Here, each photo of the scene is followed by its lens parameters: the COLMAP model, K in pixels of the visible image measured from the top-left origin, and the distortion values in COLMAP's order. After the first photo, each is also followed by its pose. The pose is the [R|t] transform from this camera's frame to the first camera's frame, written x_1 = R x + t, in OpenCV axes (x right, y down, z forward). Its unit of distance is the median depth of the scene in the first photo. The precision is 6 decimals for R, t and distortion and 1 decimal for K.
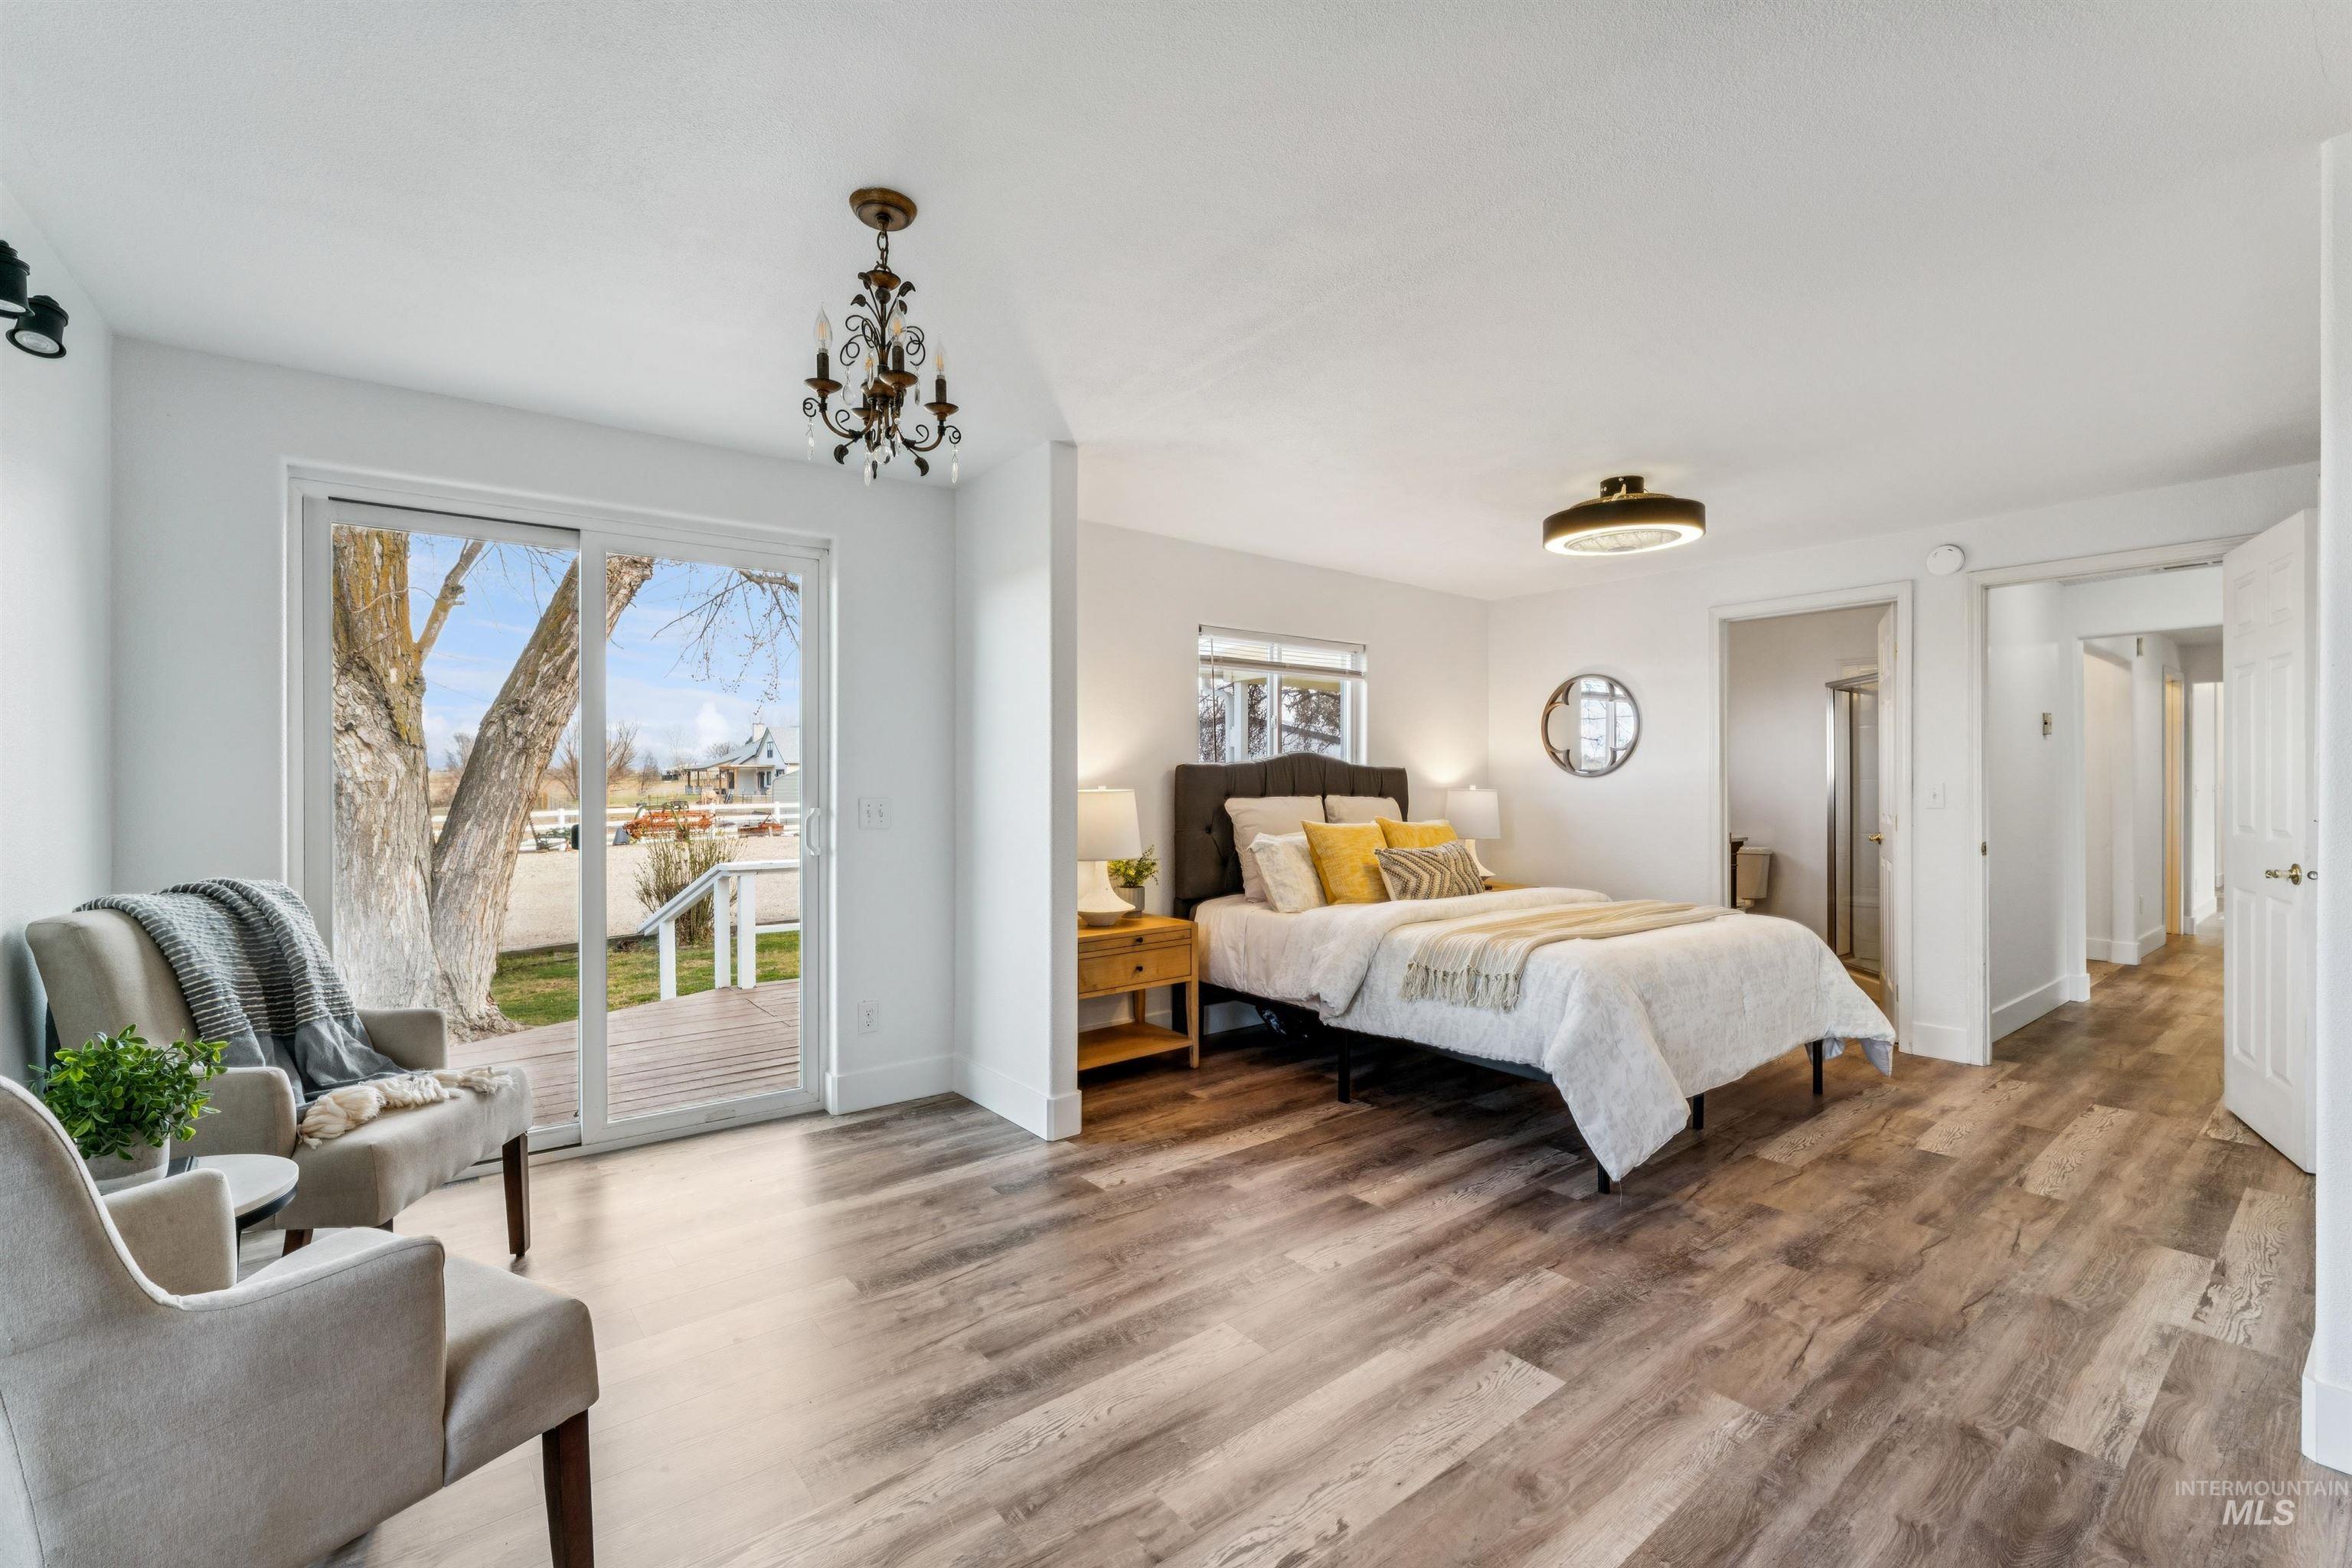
lens RADIAL K [[1003.2, 0, 1181.0], [0, 1003.2, 784.3], [0, 0, 1]] dist [-0.001979, 0.000562]
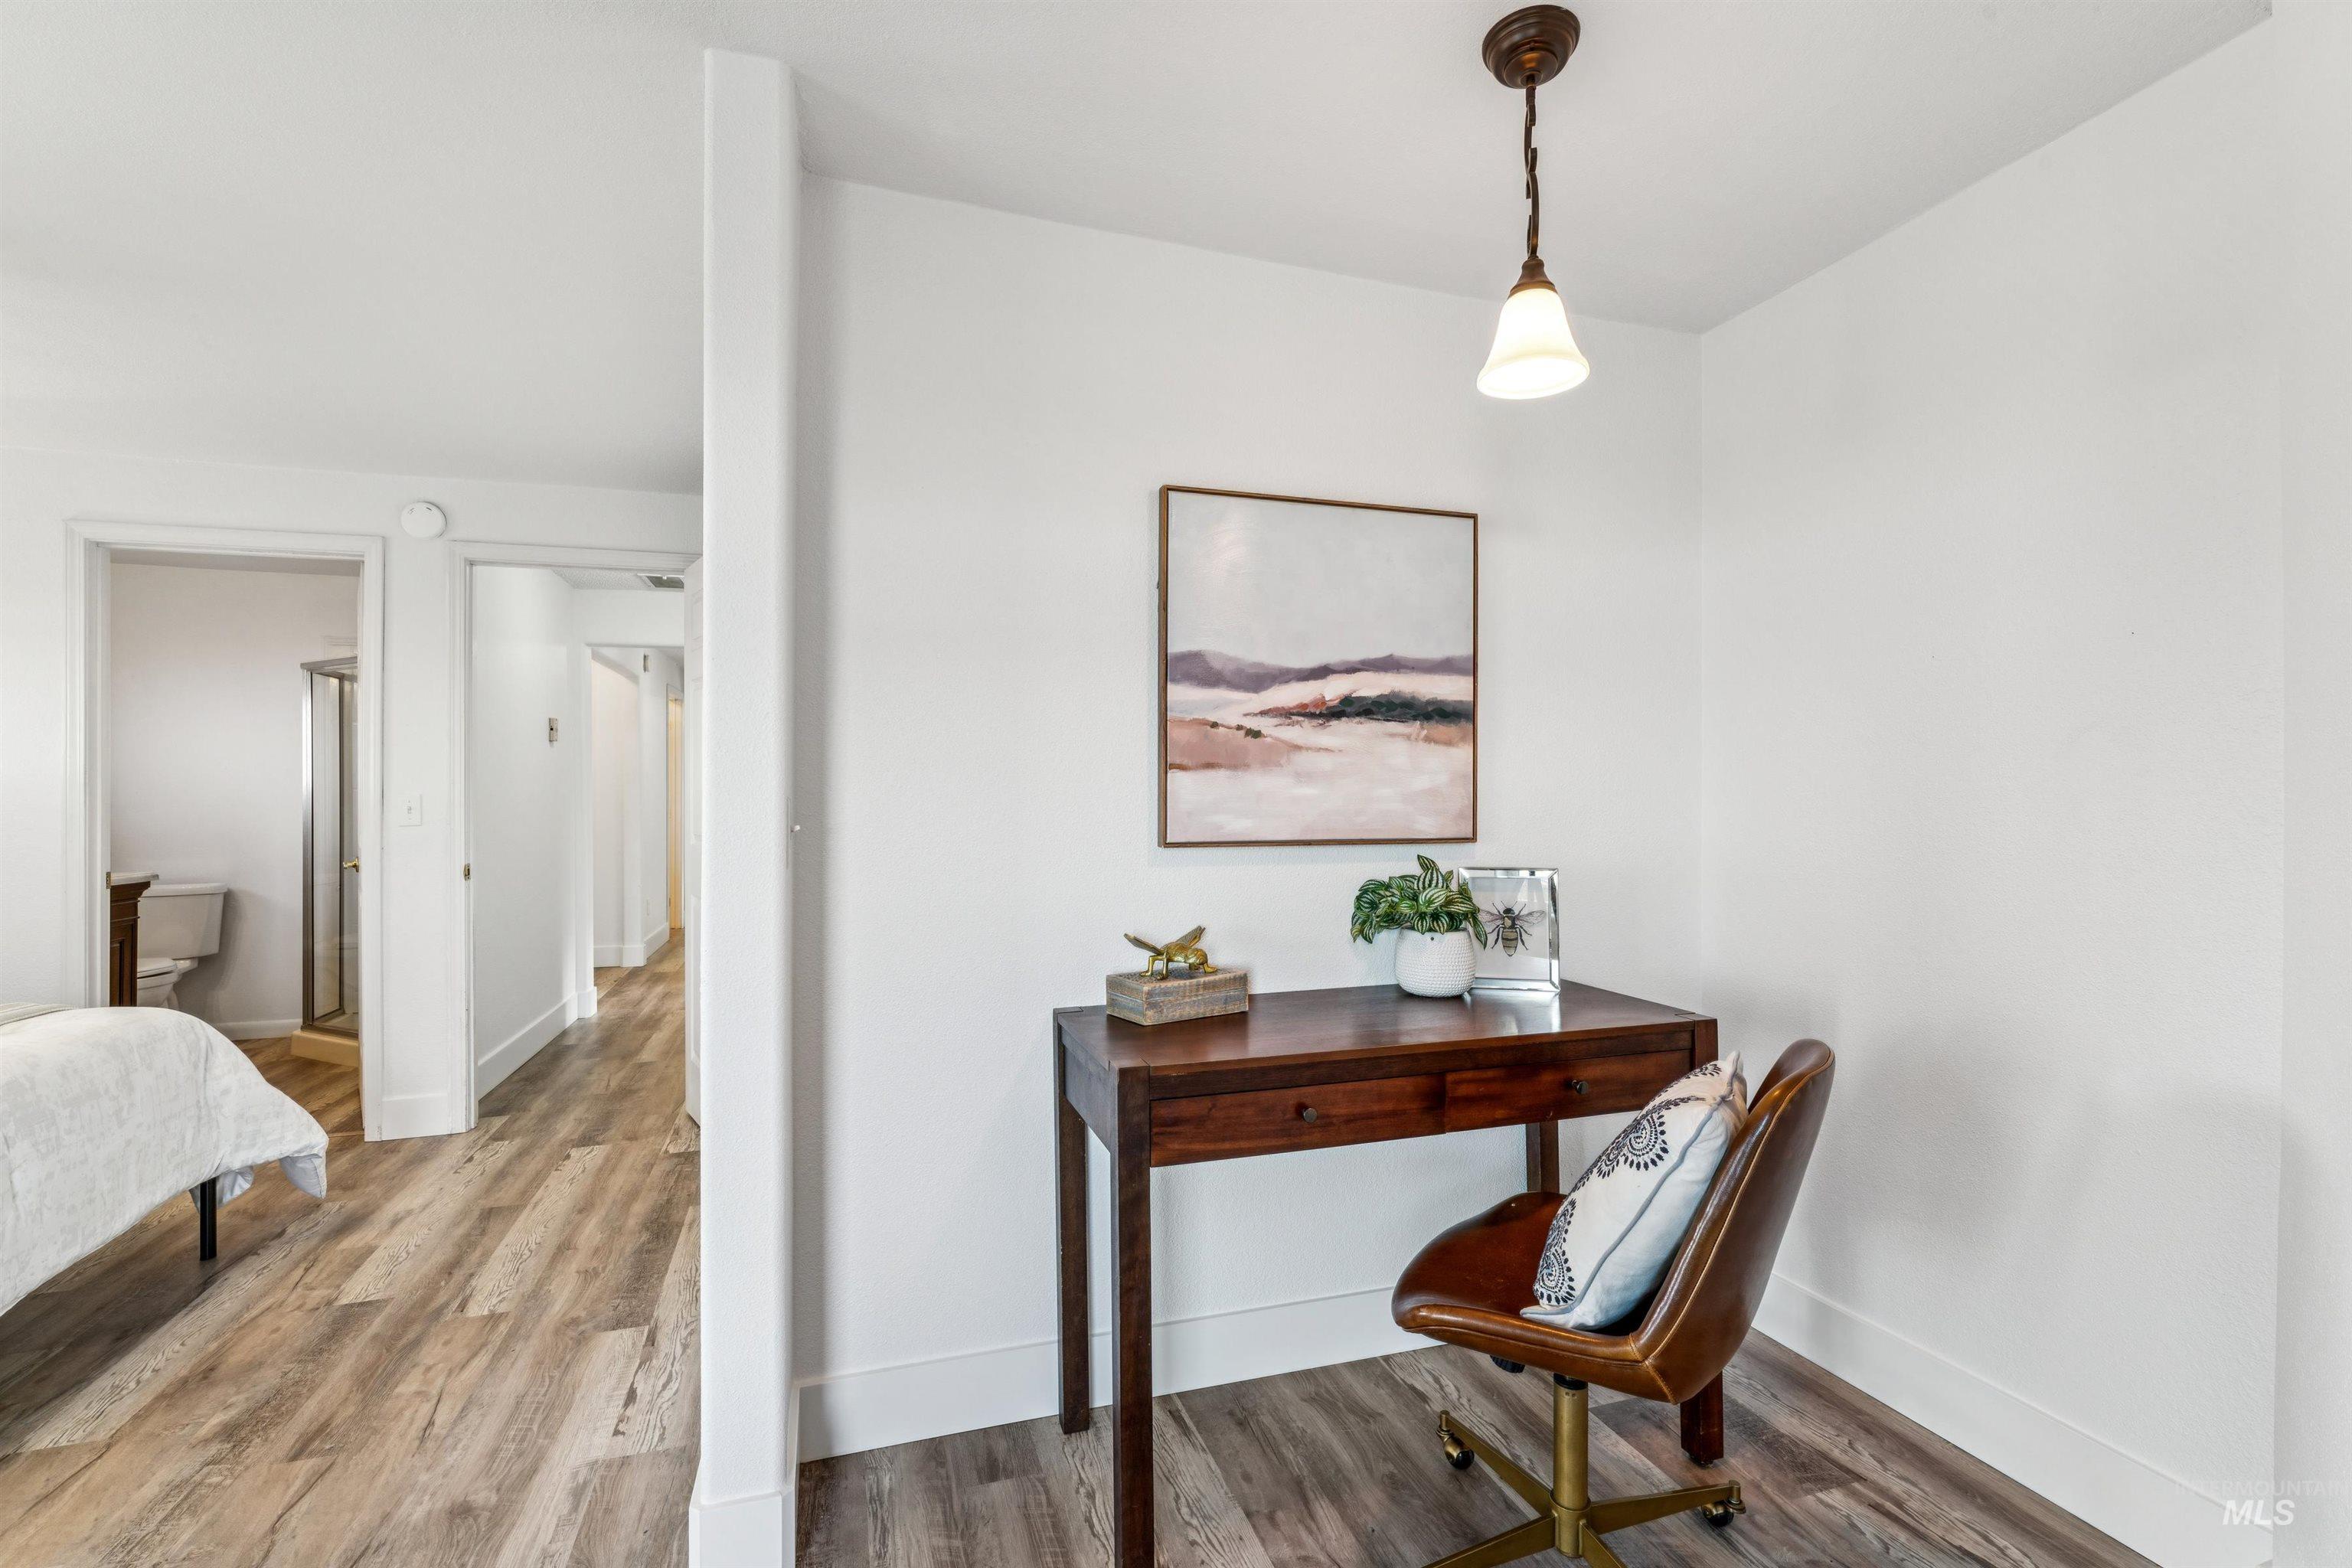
lens RADIAL K [[1058.1, 0, 1176.0], [0, 1058.1, 784.0], [0, 0, 1]] dist [0.001249, 0.000604]
pose [[0.357884, 0.003329, 0.933760, 0.216878], [0.004484, 0.999976, -0.005283, -0.002710], [-0.933755, 0.006078, 0.357860, 0.148982]]
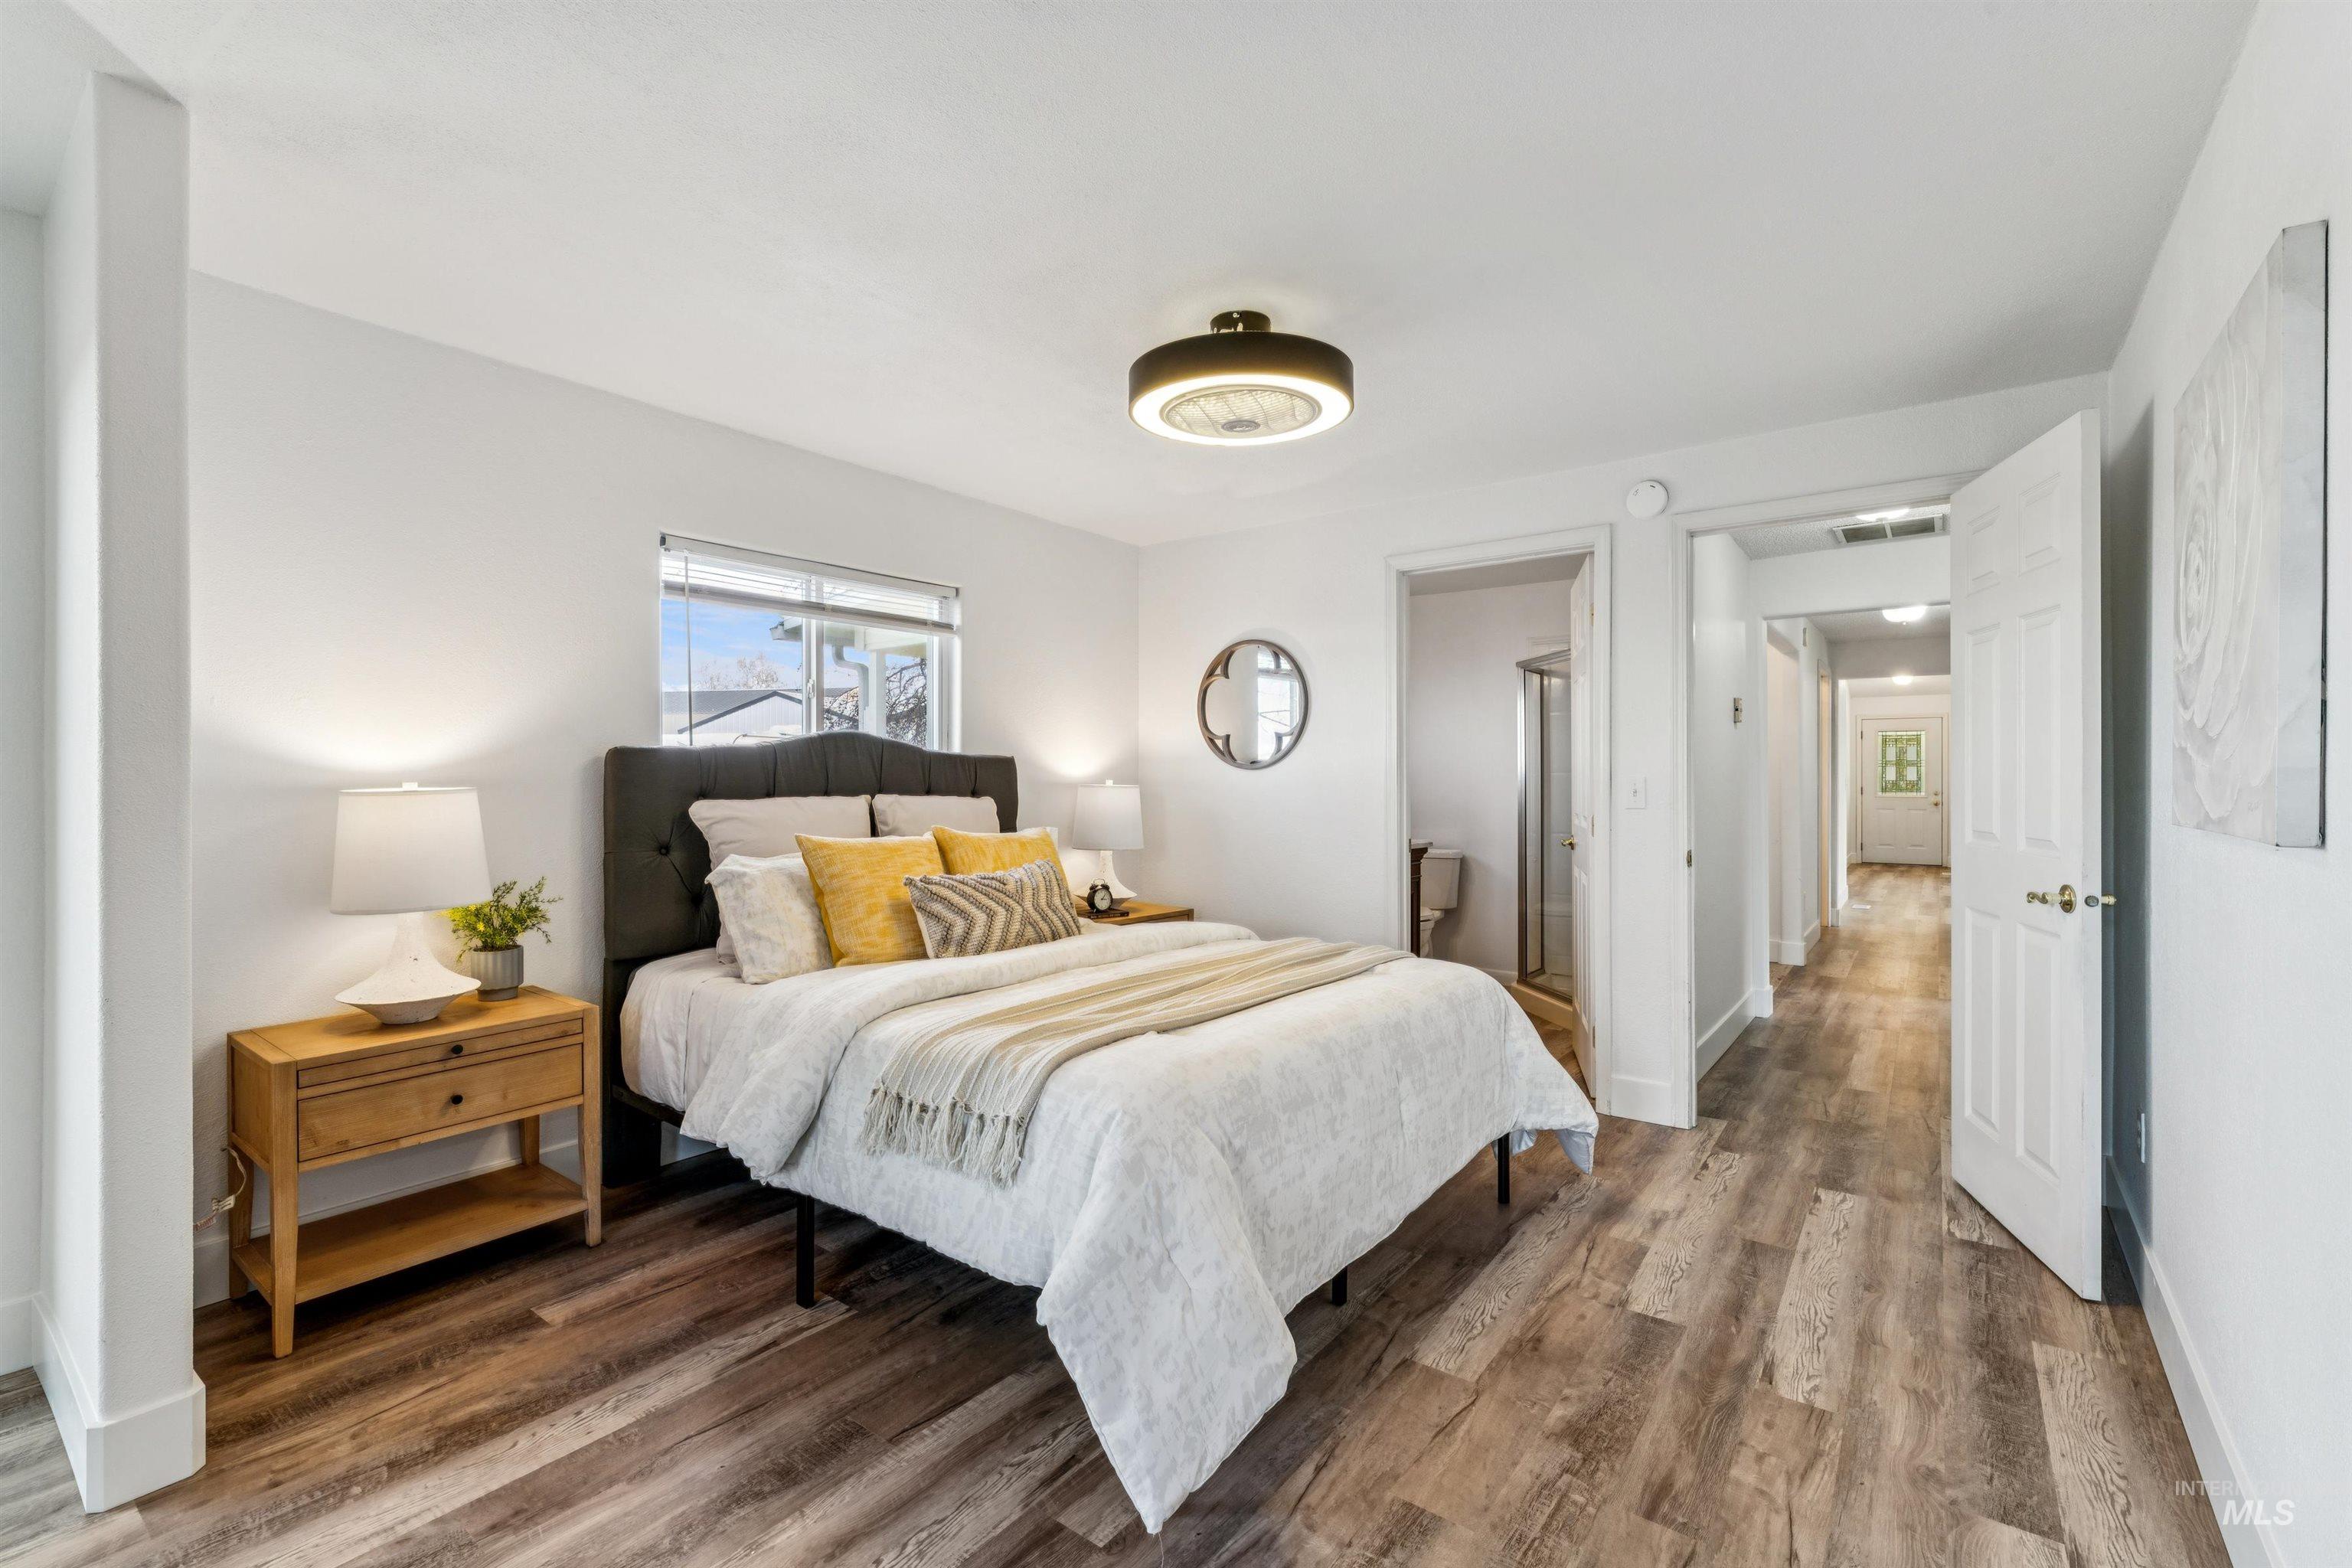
lens RADIAL K [[1016.1, 0, 1182.8], [0, 1016.1, 781.0], [0, 0, 1]] dist [0.001614, -0.000082]
pose [[0.968683, -0.001026, 0.248300, 0.240388], [0.000304, 0.999996, 0.002949, -0.000677], [-0.248302, -0.002781, 0.968679, 0.364508]]
